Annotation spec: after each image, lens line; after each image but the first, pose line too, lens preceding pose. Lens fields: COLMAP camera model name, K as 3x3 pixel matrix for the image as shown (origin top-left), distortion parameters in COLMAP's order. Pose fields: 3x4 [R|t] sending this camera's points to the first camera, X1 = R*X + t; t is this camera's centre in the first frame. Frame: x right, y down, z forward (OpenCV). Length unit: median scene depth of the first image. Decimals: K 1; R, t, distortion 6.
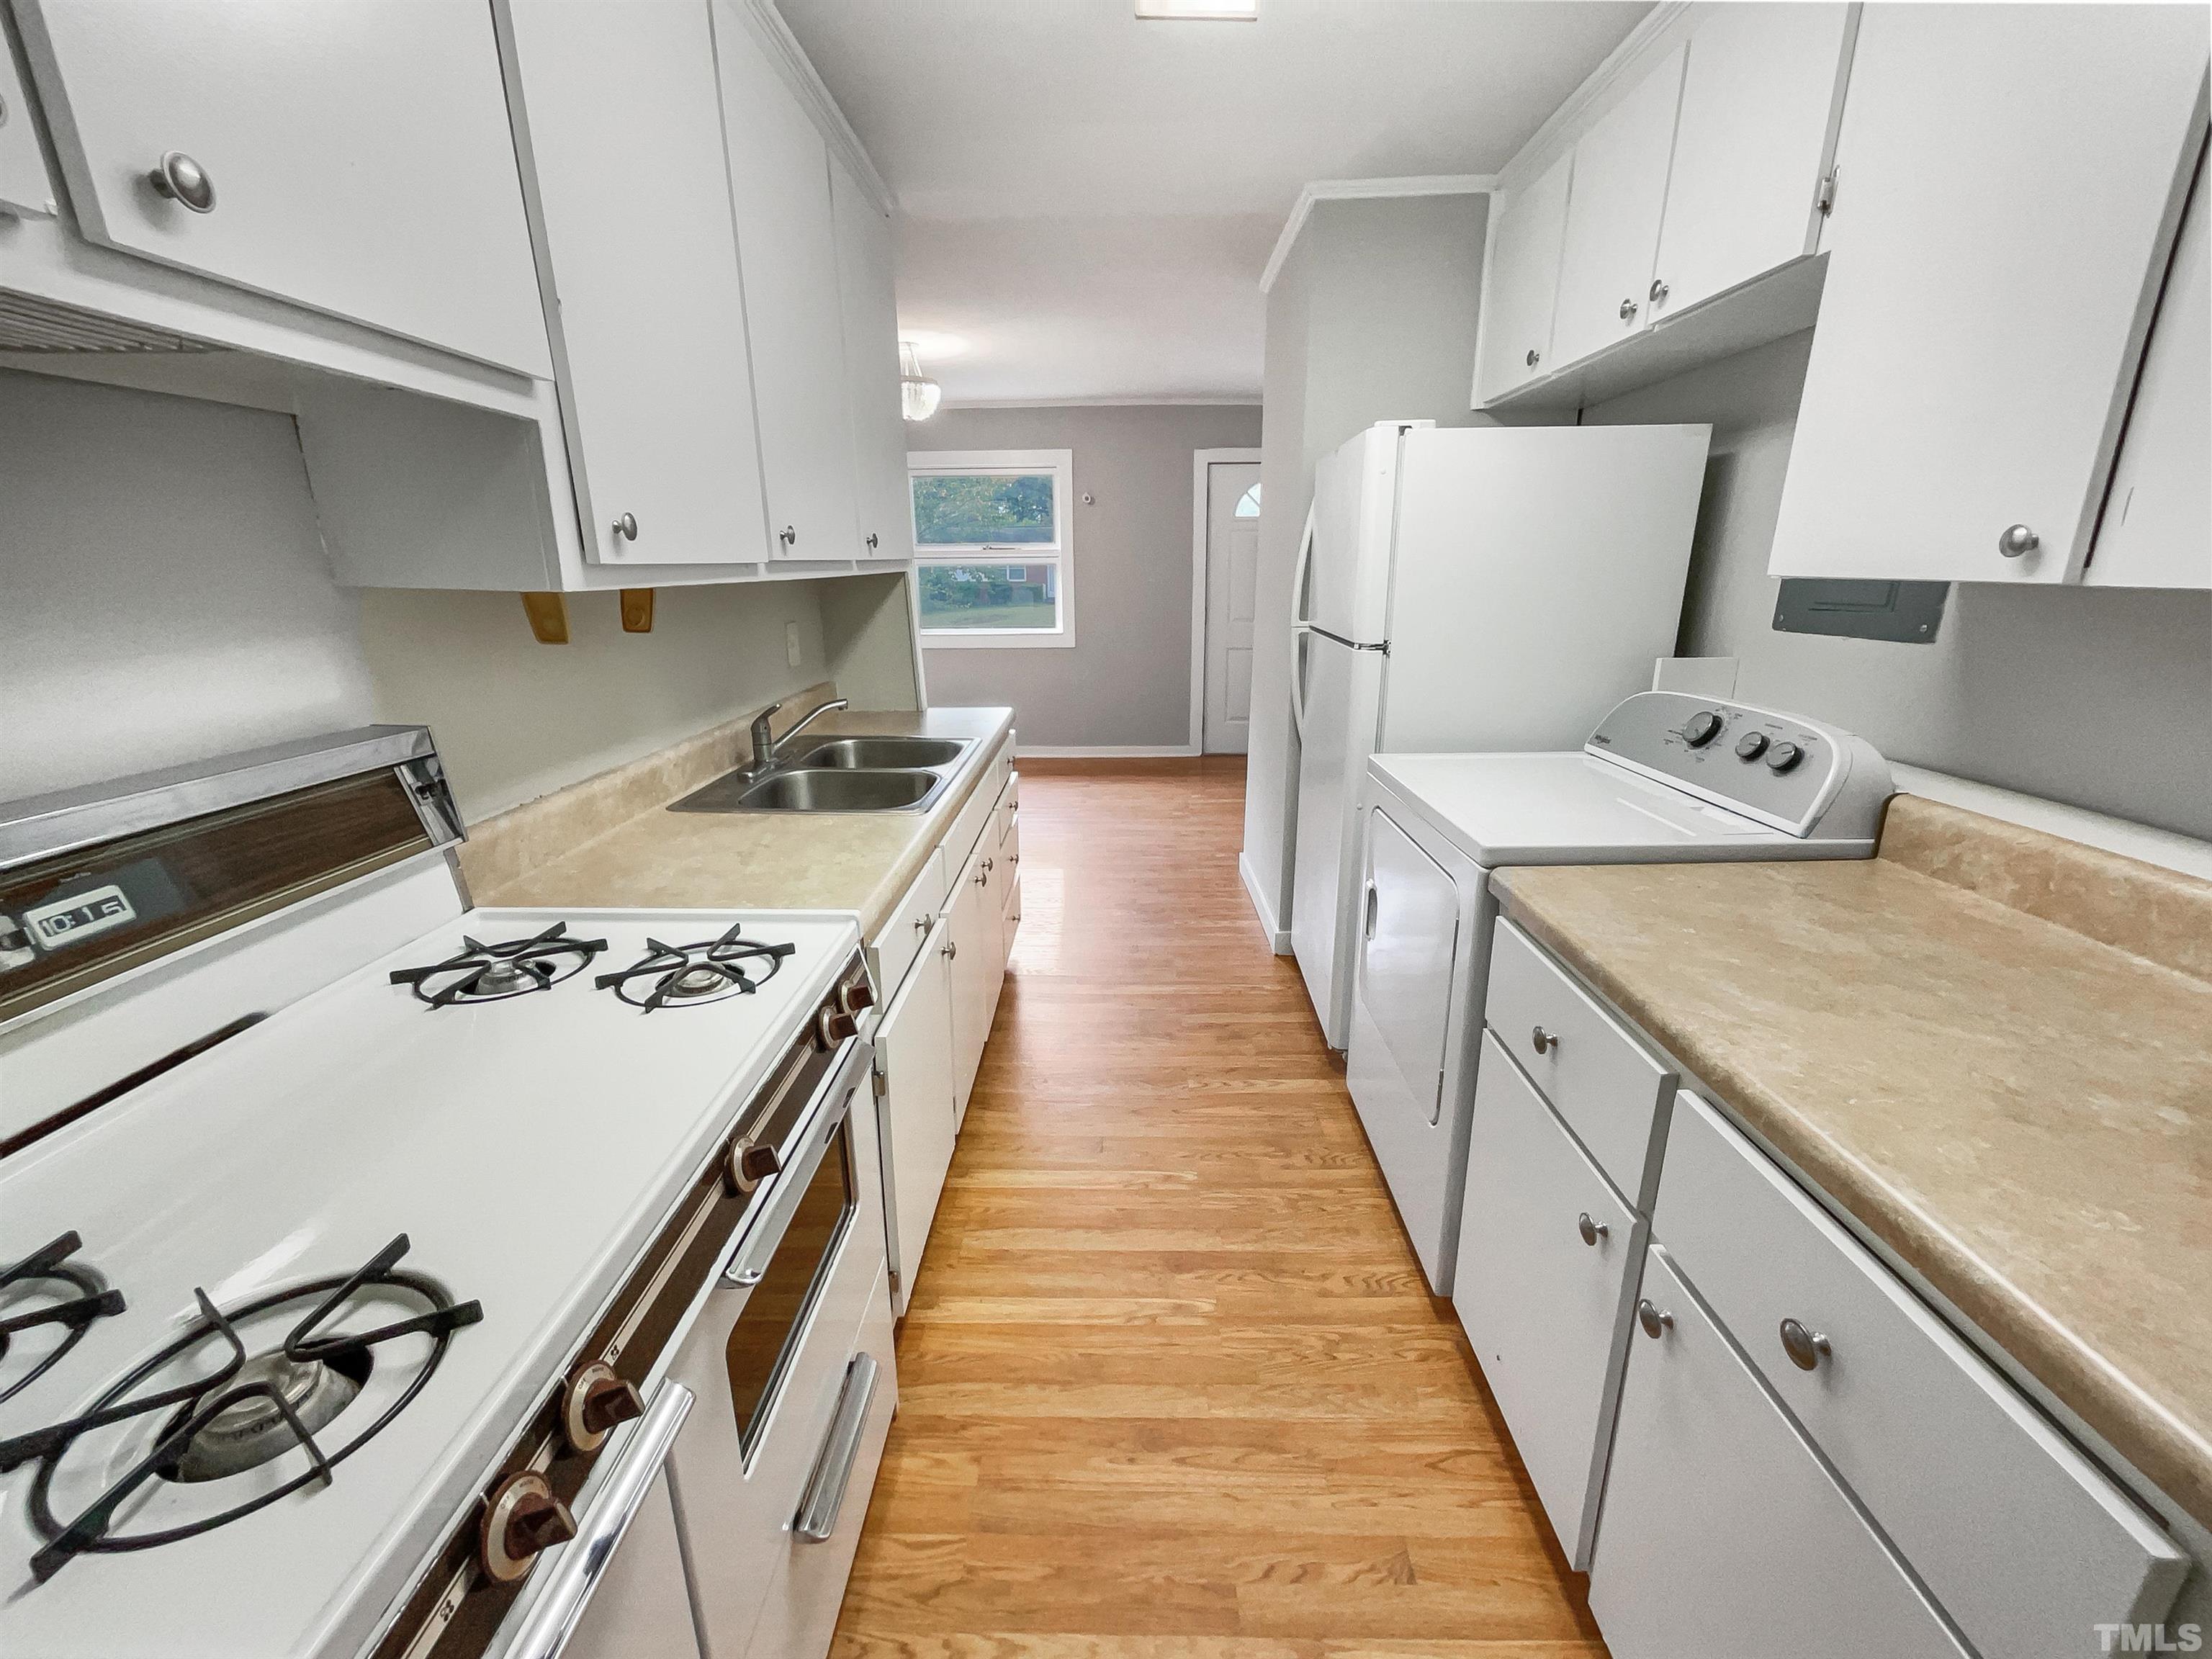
lens RADIAL K [[895.4, 0, 1120.0], [0, 895.4, 831.6], [0, 0, 1]] dist [-0.023688, -0.000178]
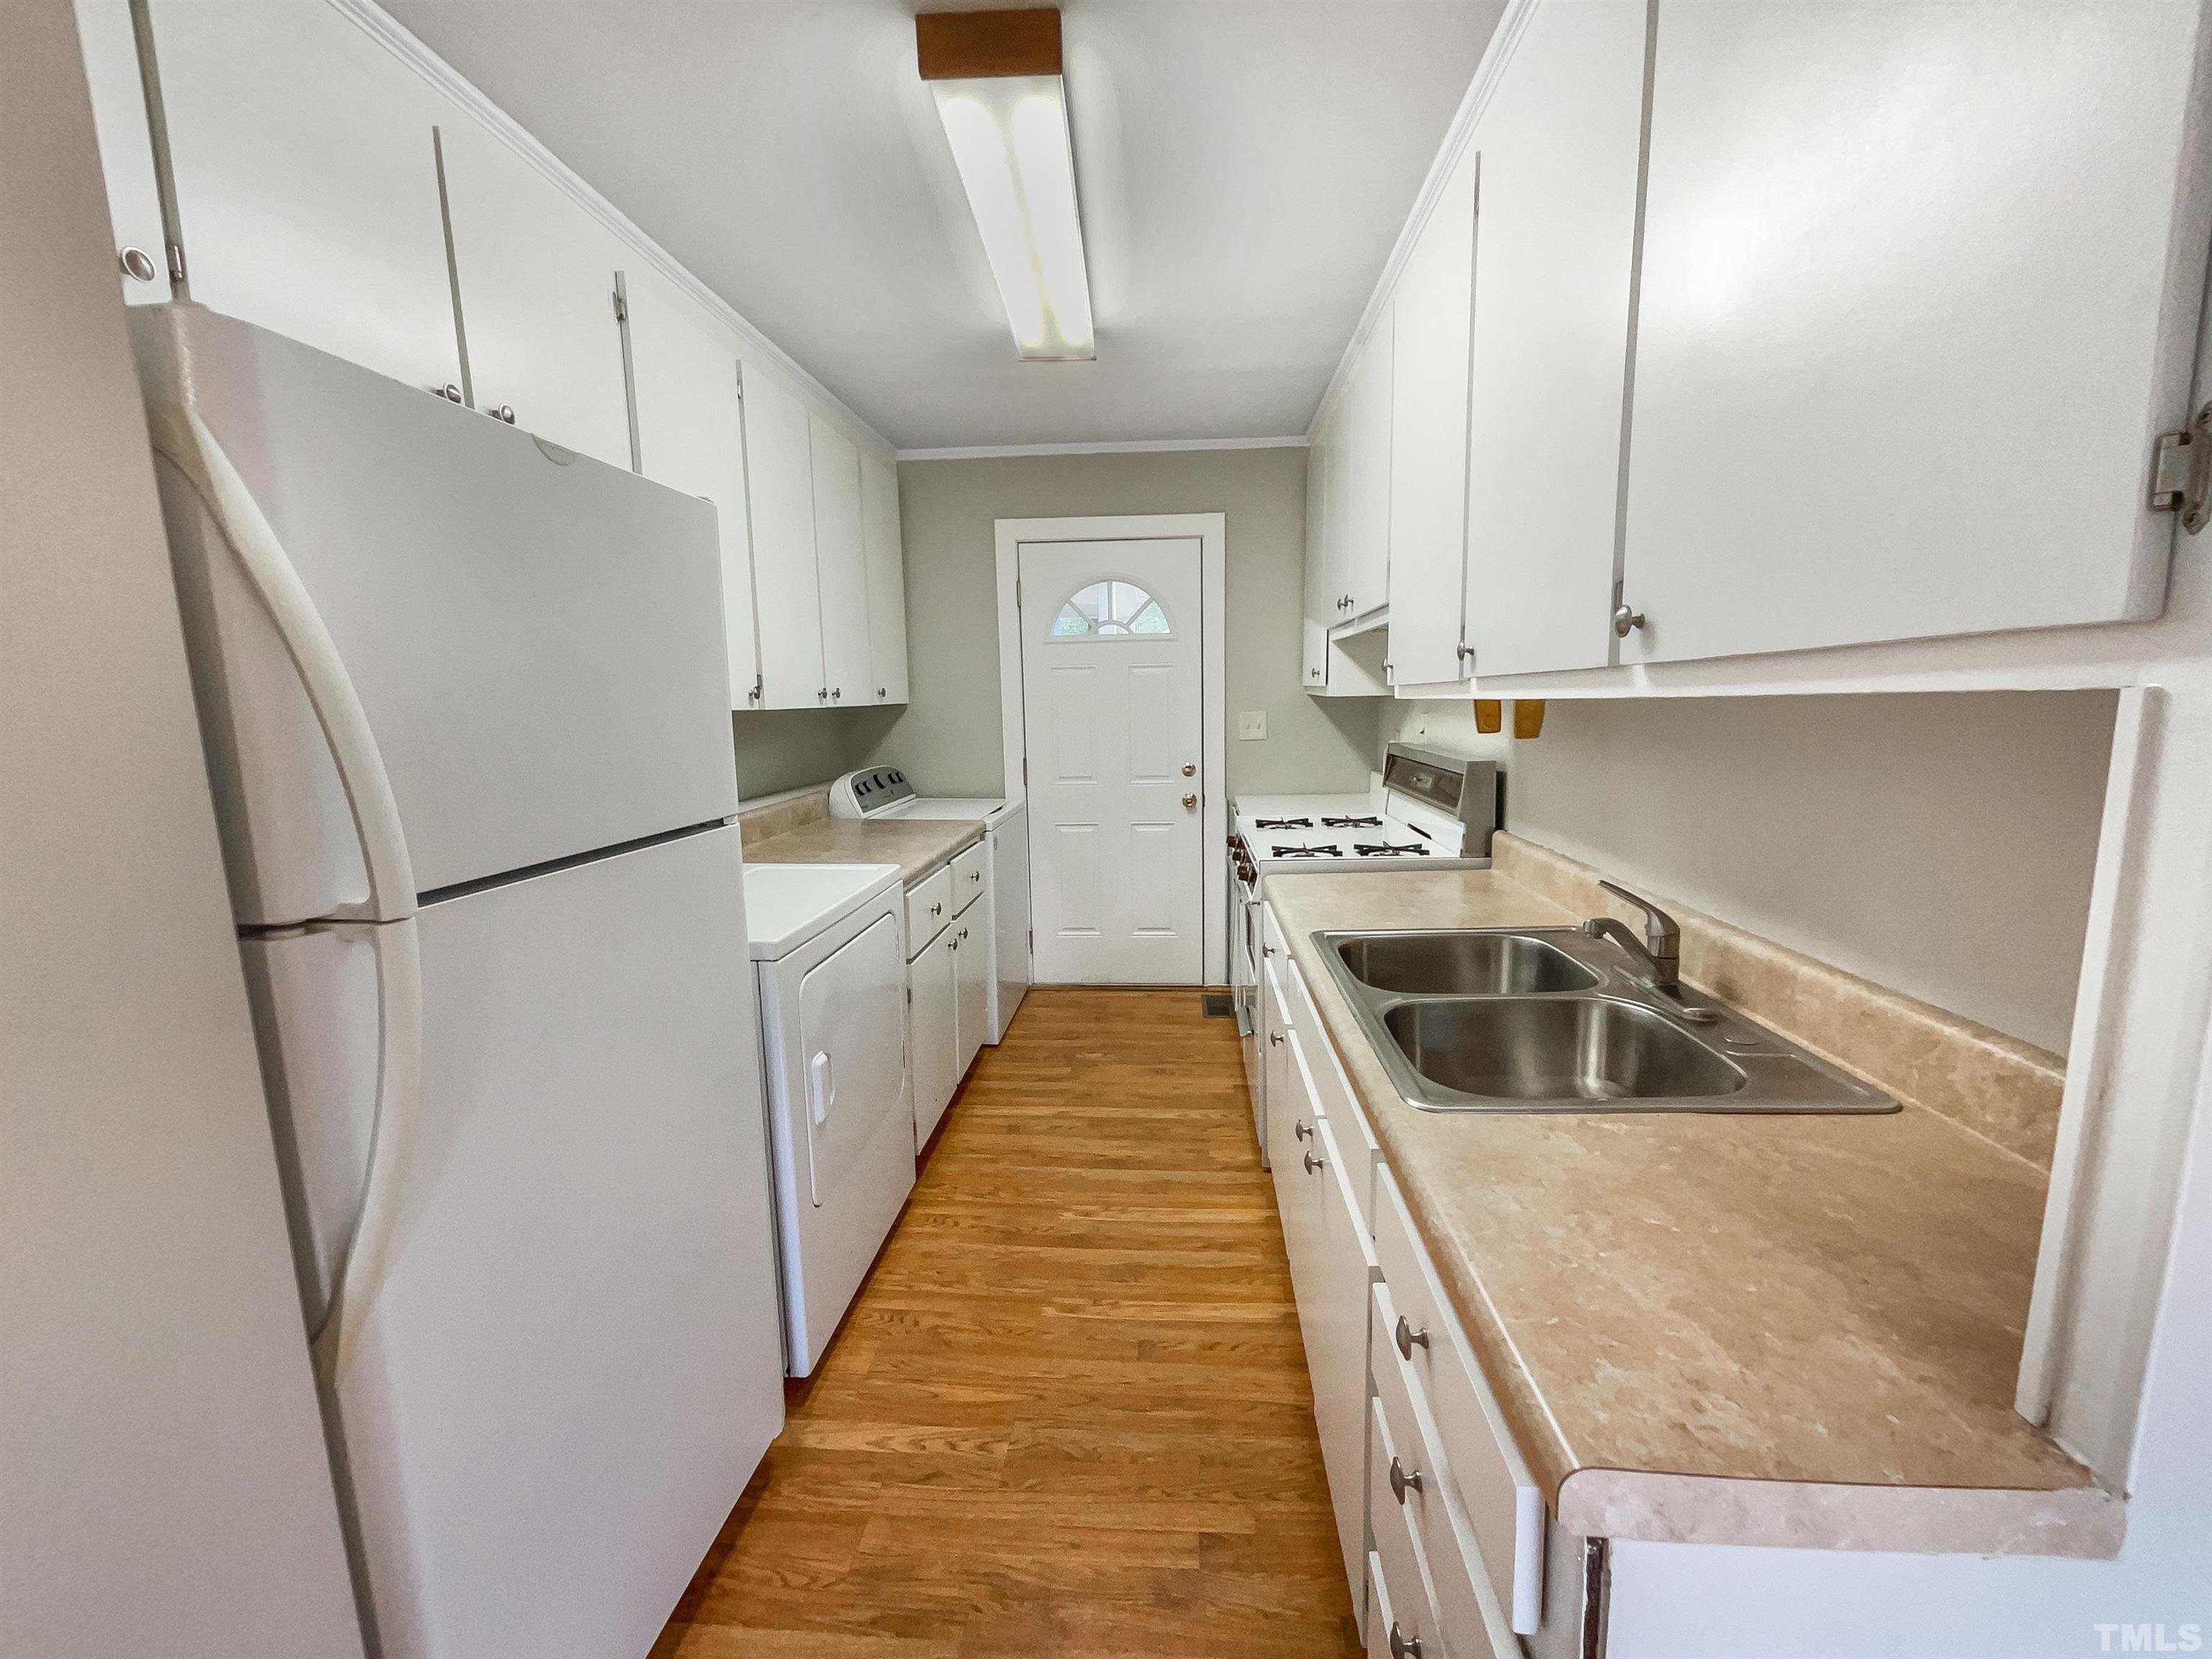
lens RADIAL K [[895.4, 0, 1120.0], [0, 895.4, 831.6], [0, 0, 1]] dist [-0.023688, -0.000178]
pose [[-0.997952, 0.004992, 0.063774, -0.070640], [0.031395, 0.906843, 0.420297, -0.551477], [-0.055735, 0.421438, -0.905143, 1.872853]]
